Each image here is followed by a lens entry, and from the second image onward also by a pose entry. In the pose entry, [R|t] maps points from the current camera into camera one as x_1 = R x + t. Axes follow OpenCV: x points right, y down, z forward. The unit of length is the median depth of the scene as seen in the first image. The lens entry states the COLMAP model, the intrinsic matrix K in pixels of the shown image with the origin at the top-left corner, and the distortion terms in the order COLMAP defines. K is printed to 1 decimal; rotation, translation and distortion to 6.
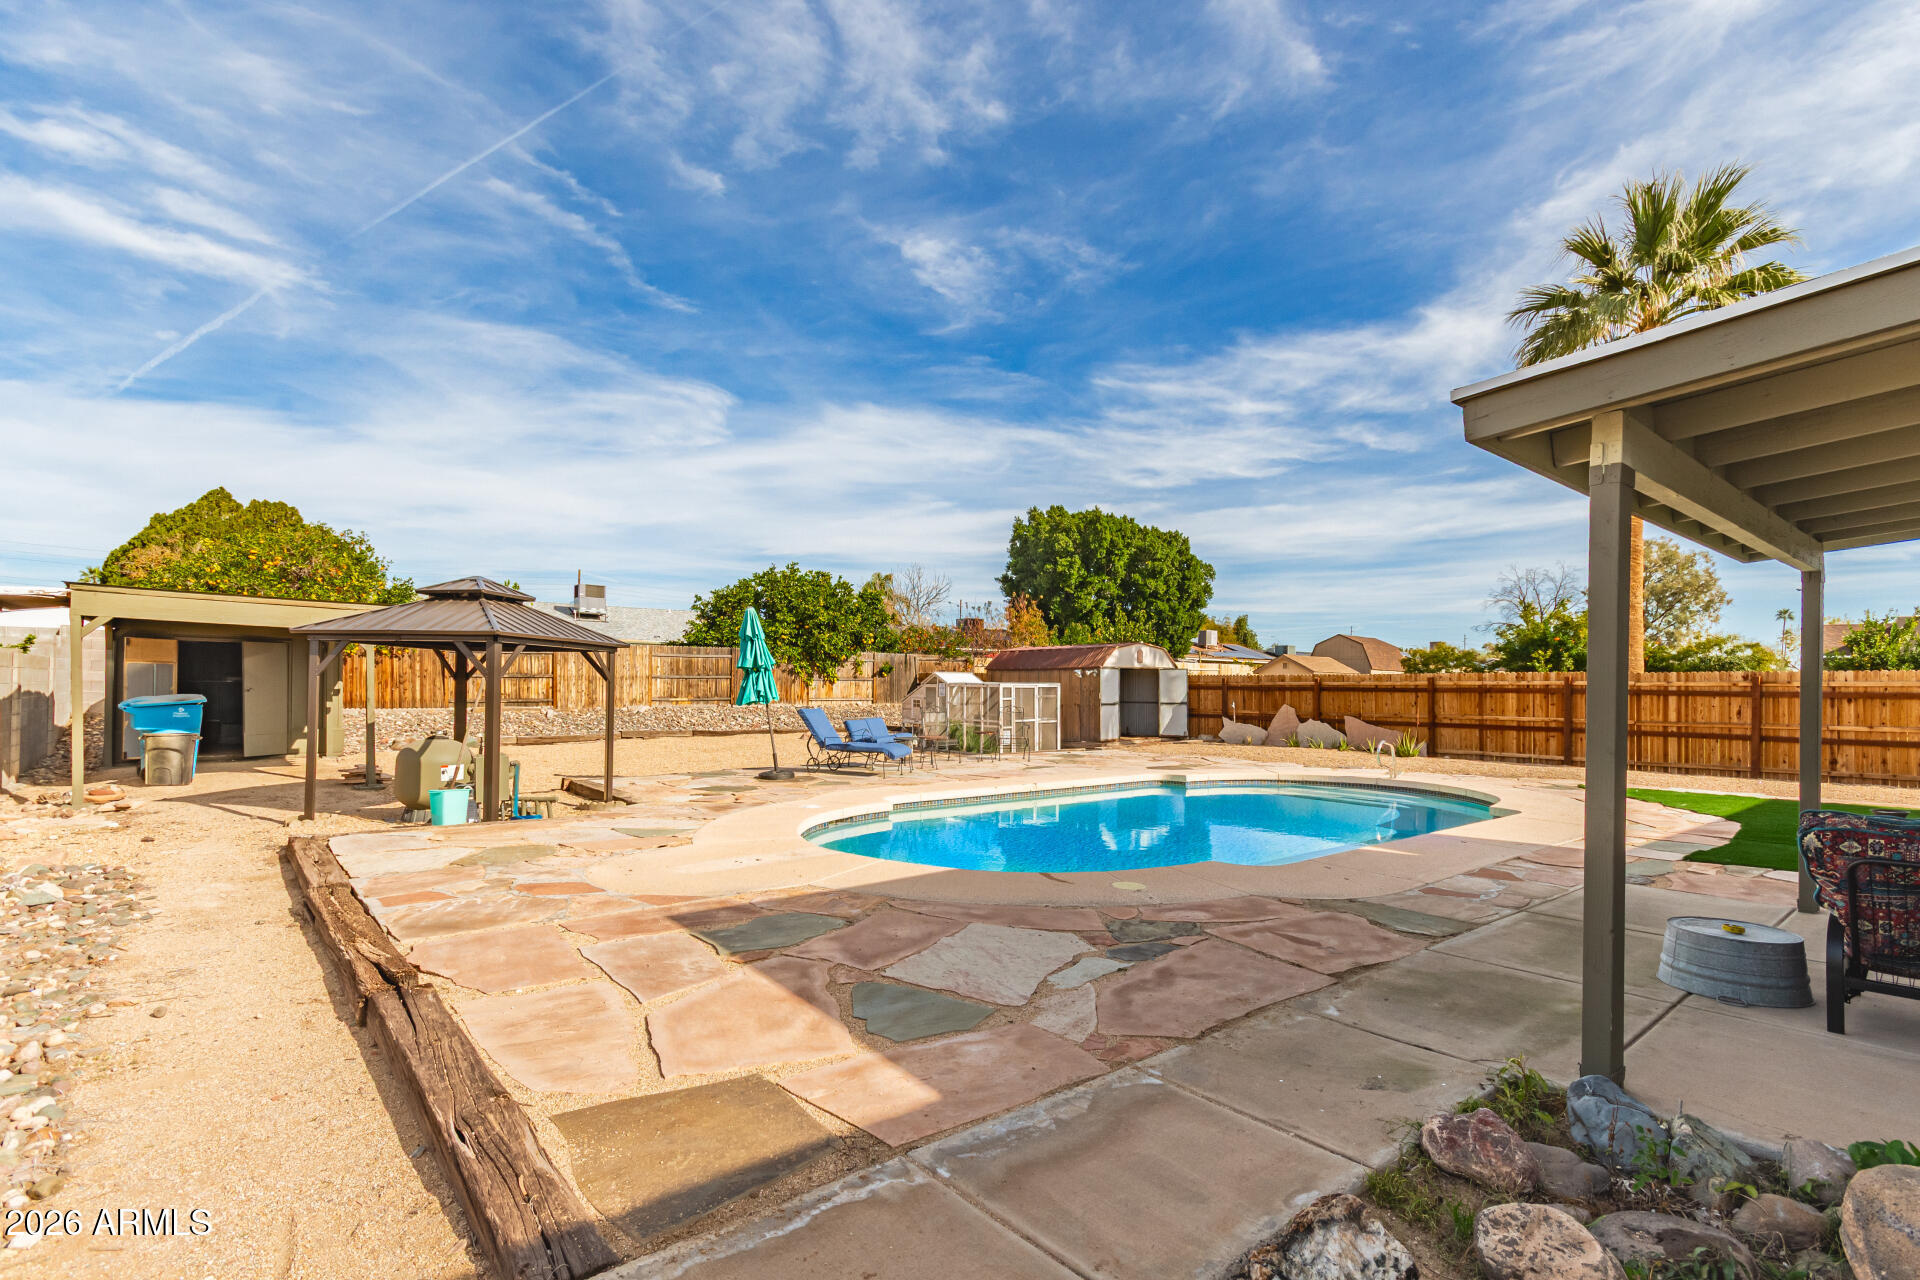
lens RADIAL K [[898.8, 0, 964.6], [0, 898.8, 642.7], [0, 0, 1]] dist [-0.000273, 0.000877]
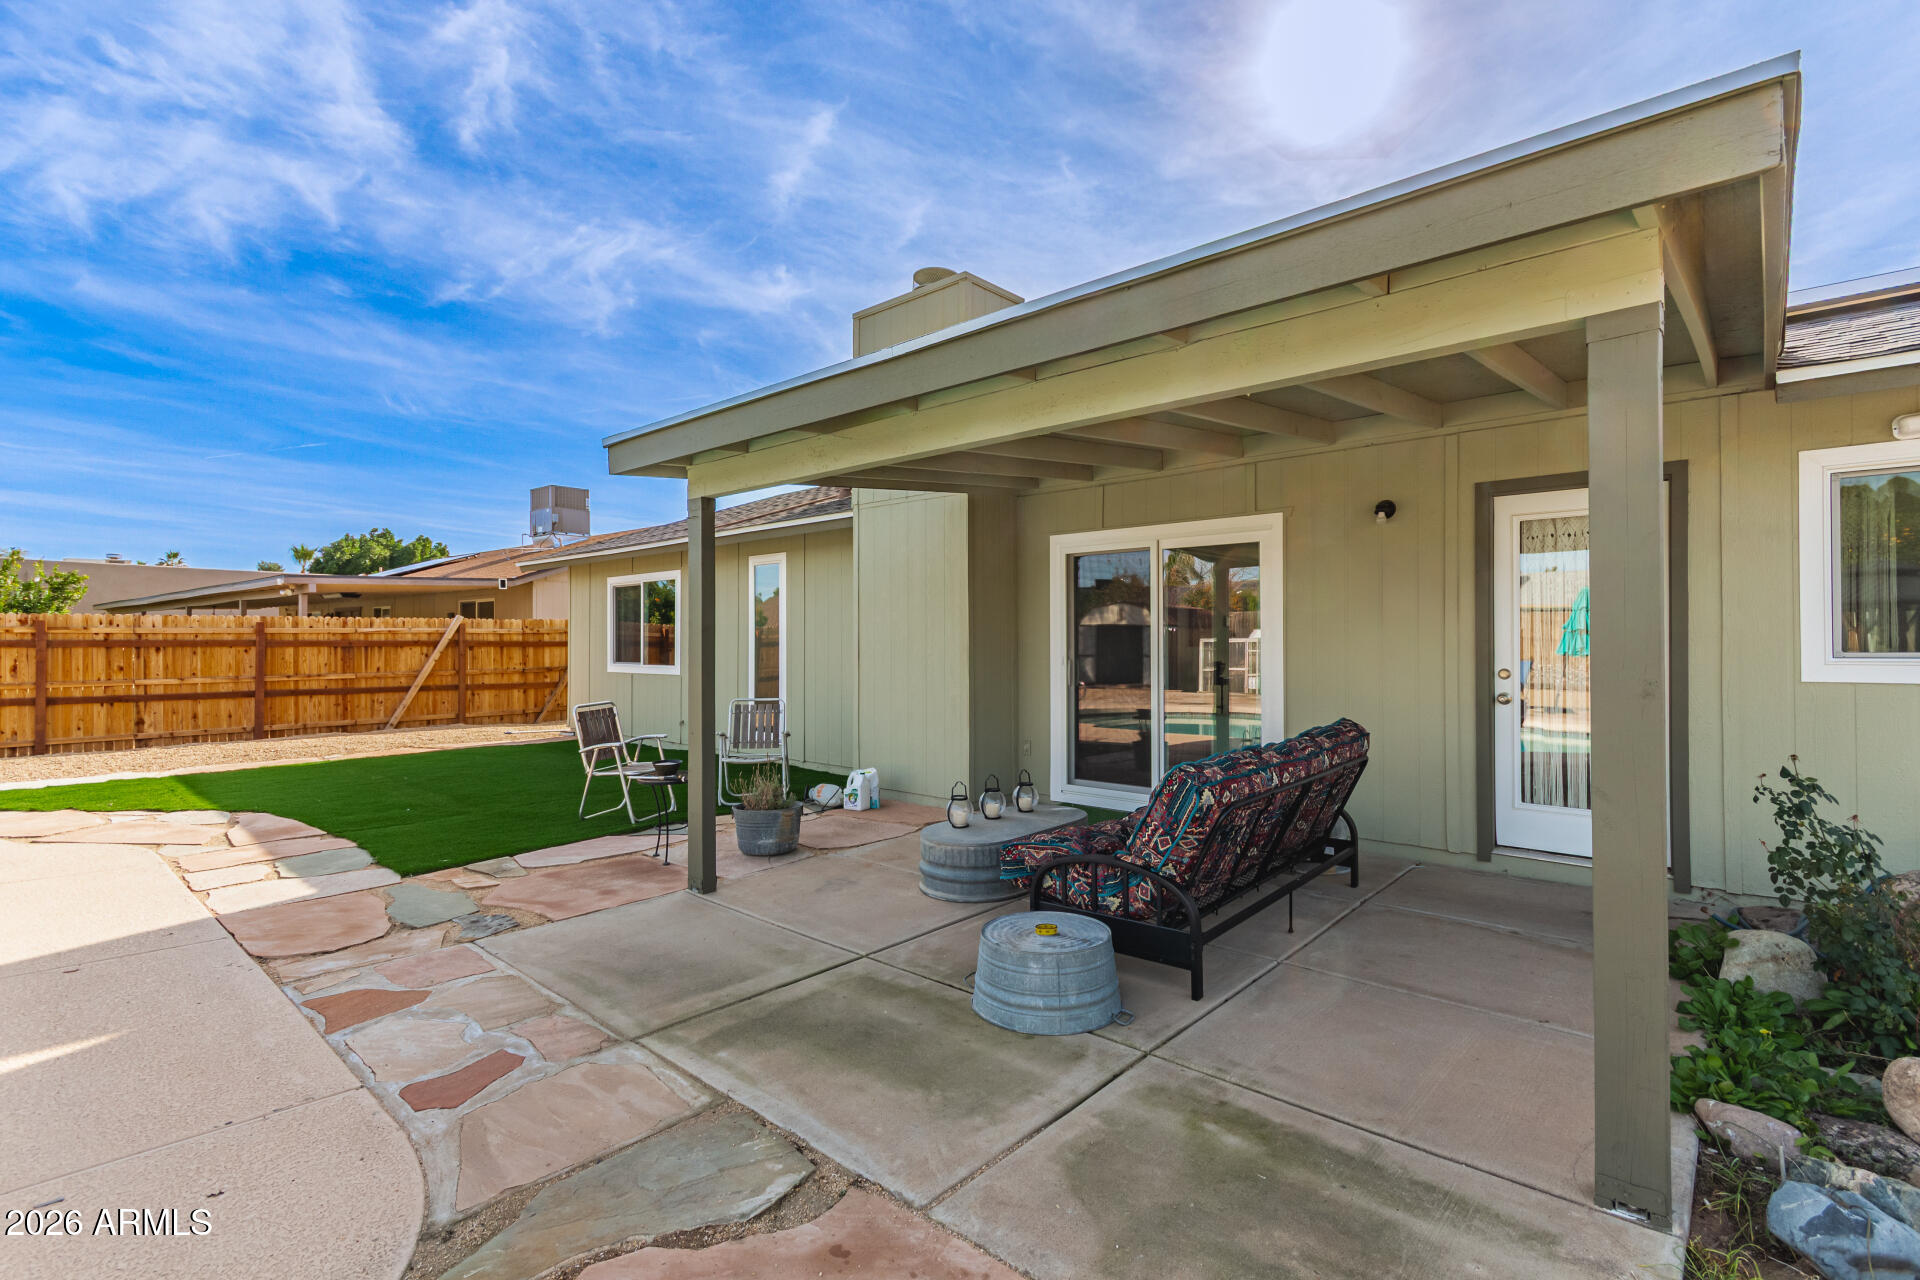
lens RADIAL K [[898.8, 0, 964.6], [0, 898.8, 642.7], [0, 0, 1]] dist [-0.000273, 0.000877]
pose [[-0.138583, -0.012334, 0.990274, 0.023571], [-0.043853, 0.999018, 0.006305, 0.018692], [-0.989379, -0.042553, -0.138988, 0.357760]]
